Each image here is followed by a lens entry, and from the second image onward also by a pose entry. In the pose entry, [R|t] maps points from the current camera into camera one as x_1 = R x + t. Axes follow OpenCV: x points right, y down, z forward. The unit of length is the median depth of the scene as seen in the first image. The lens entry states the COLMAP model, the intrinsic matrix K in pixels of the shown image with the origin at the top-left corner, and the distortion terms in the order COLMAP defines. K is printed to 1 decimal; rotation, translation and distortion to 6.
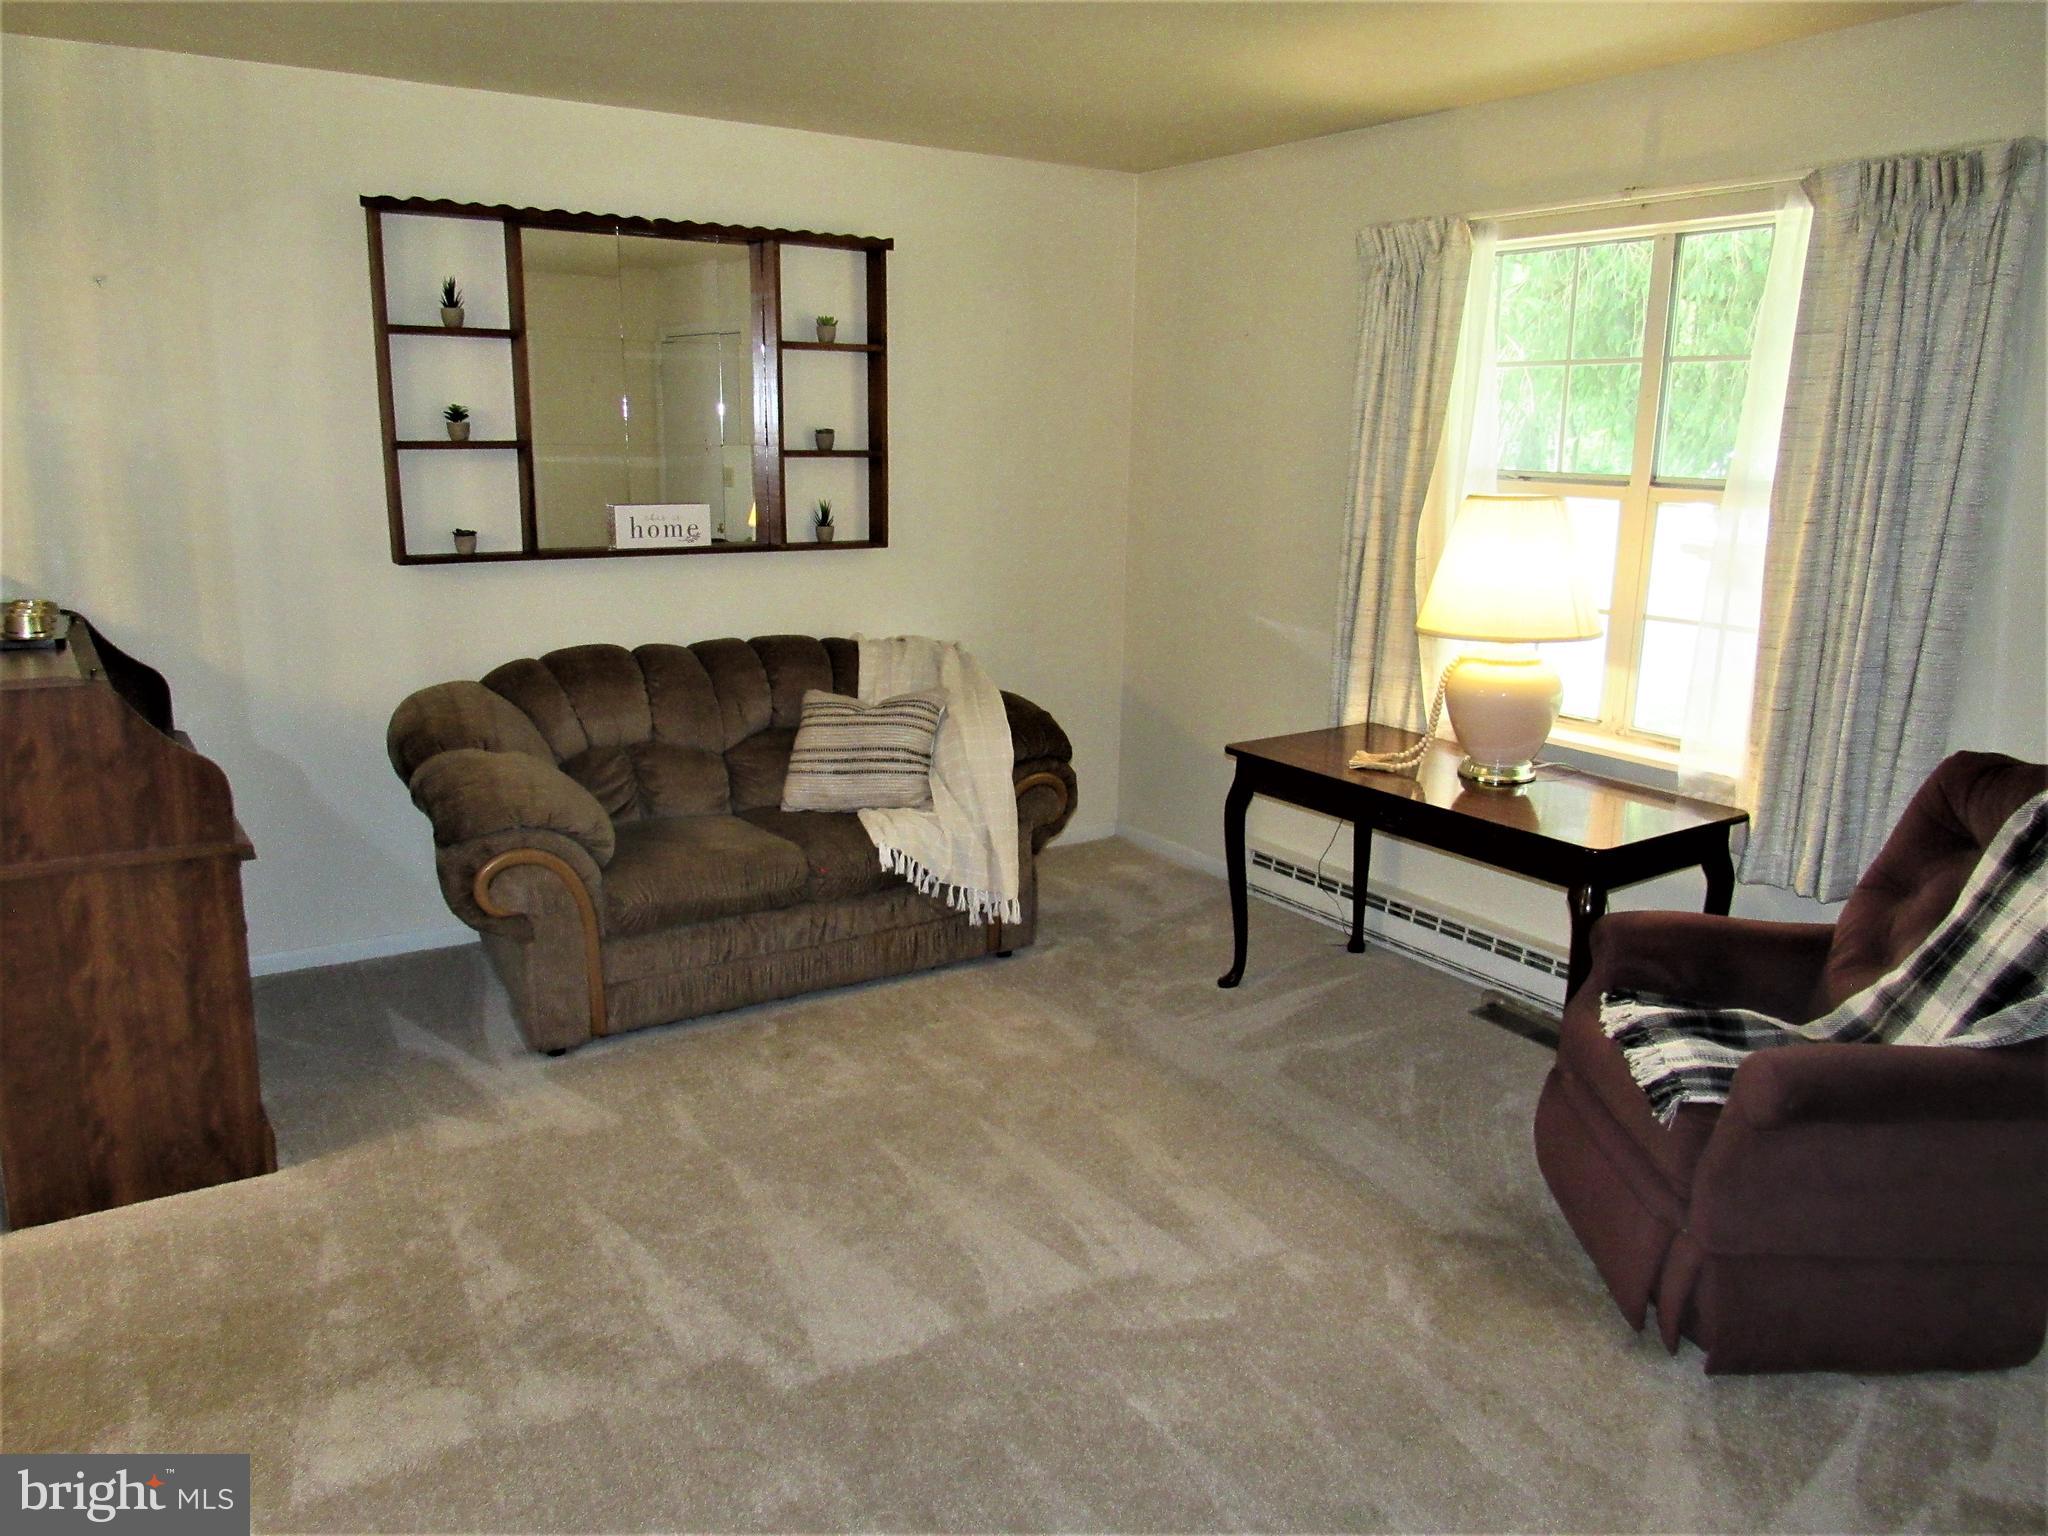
lens RADIAL K [[1457.0, 0, 1011.1], [0, 1457.0, 759.9], [0, 0, 1]] dist [-0.021570, -0.002762]
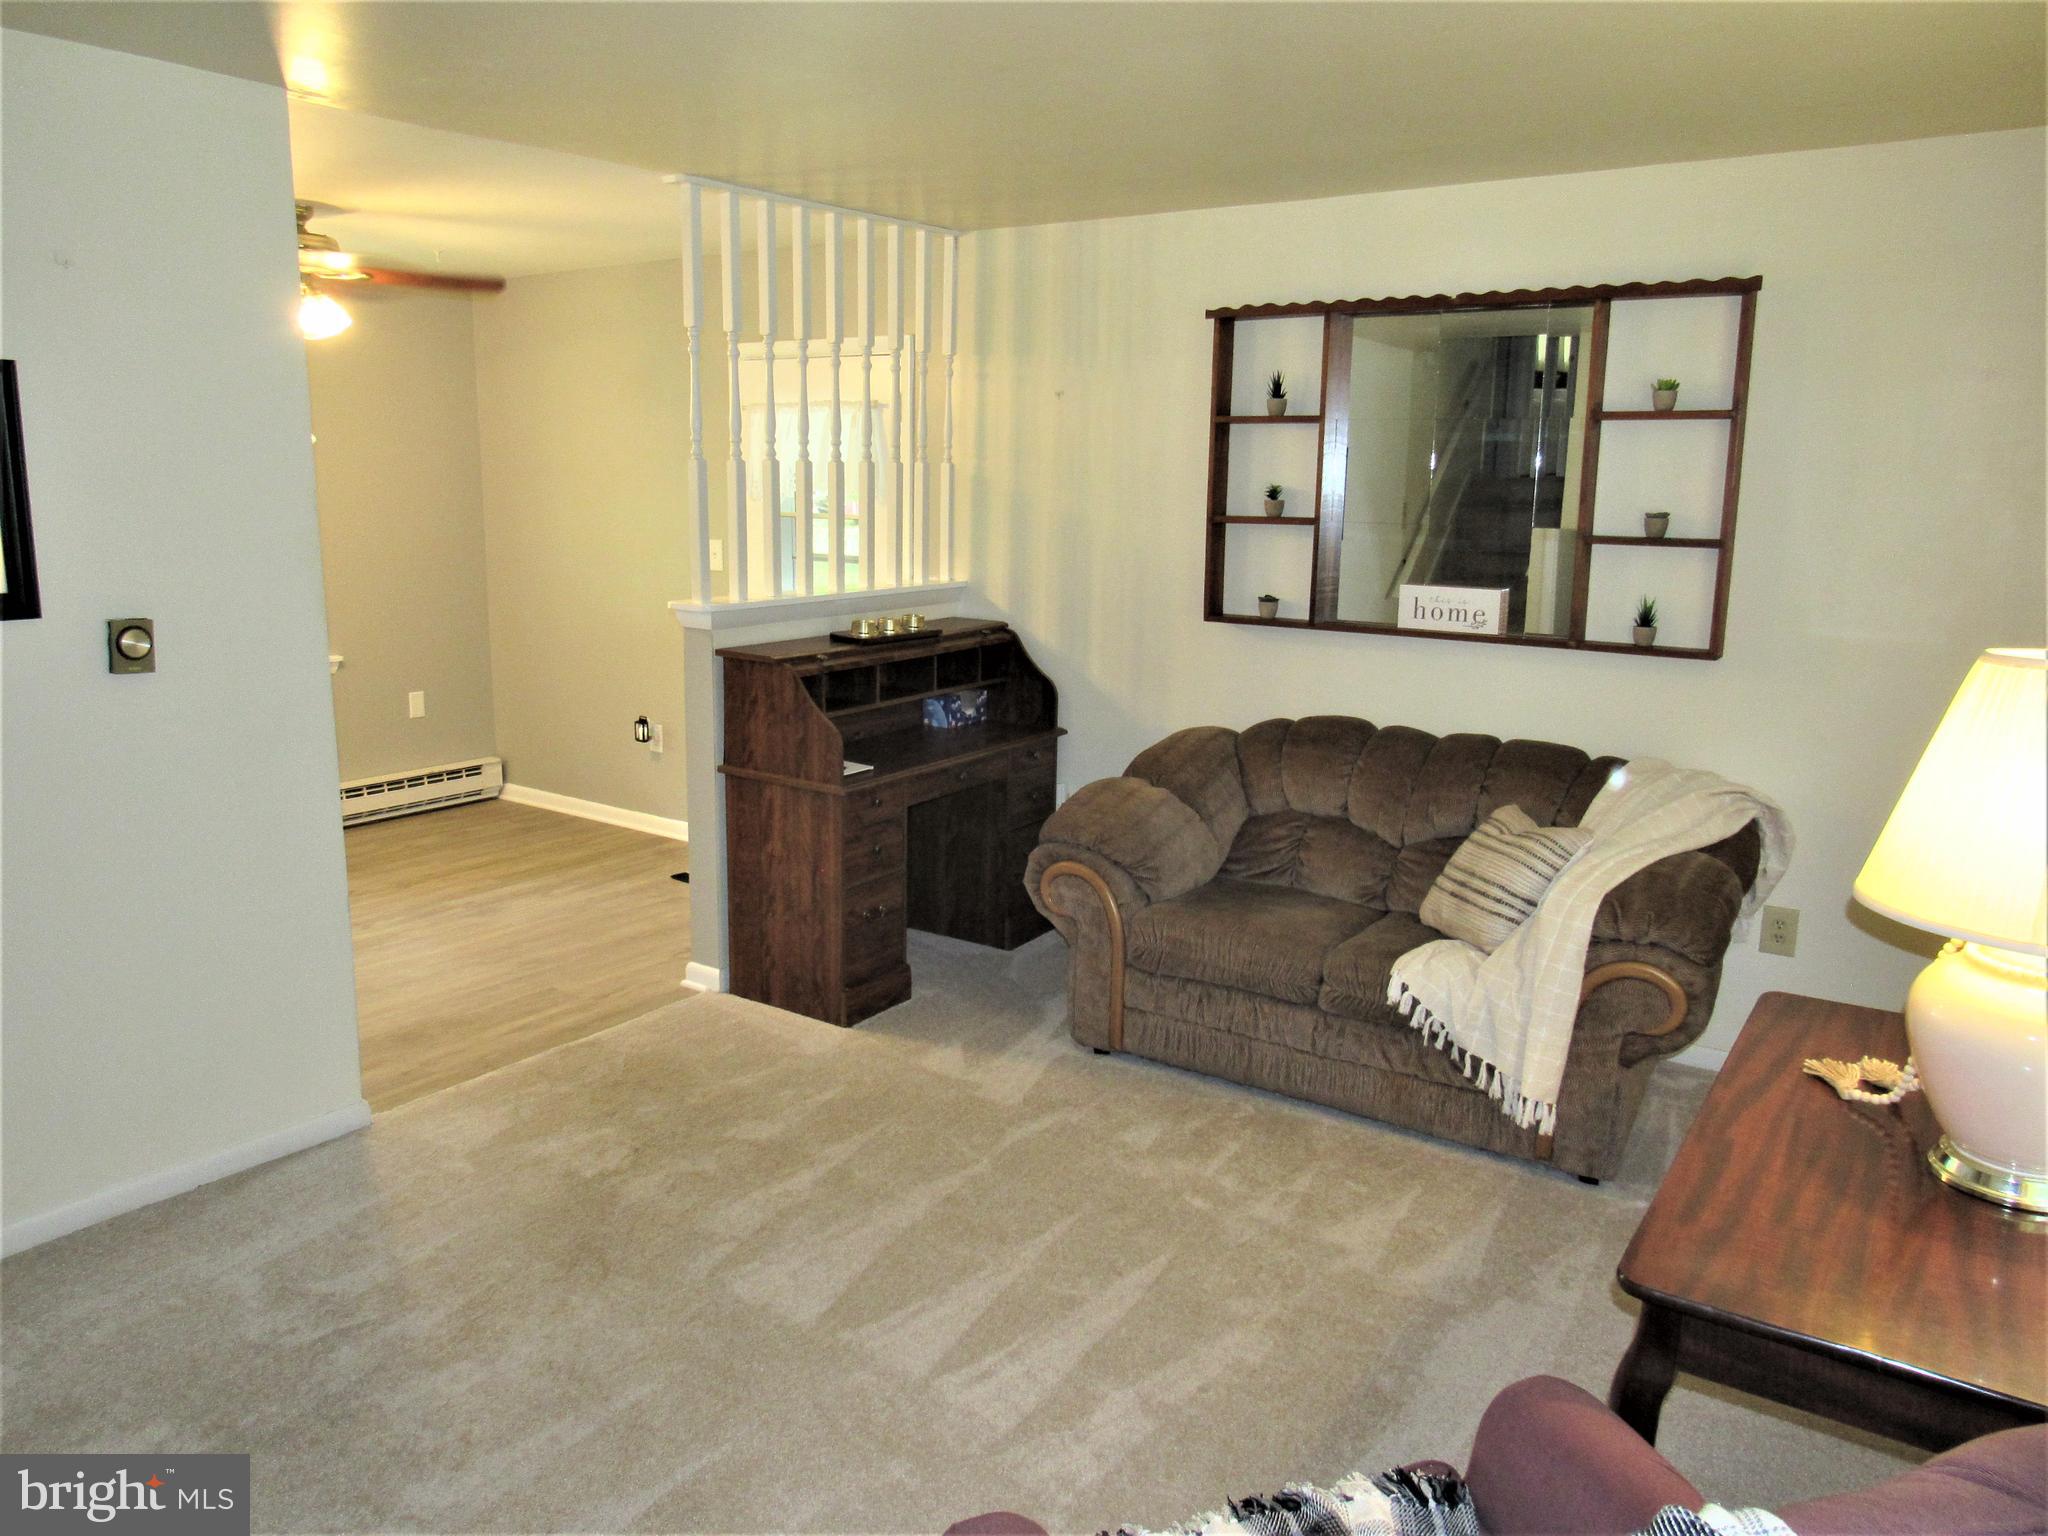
lens RADIAL K [[1438.9, 0, 1024.0], [0, 1438.9, 768.0], [0, 0, 1]] dist [-0.011321, 0.005883]
pose [[0.387914, 0.173162, -0.905283, 0.581220], [-0.215059, 0.972087, 0.093787, -0.095552], [0.896254, 0.158309, 0.414327, 0.404347]]
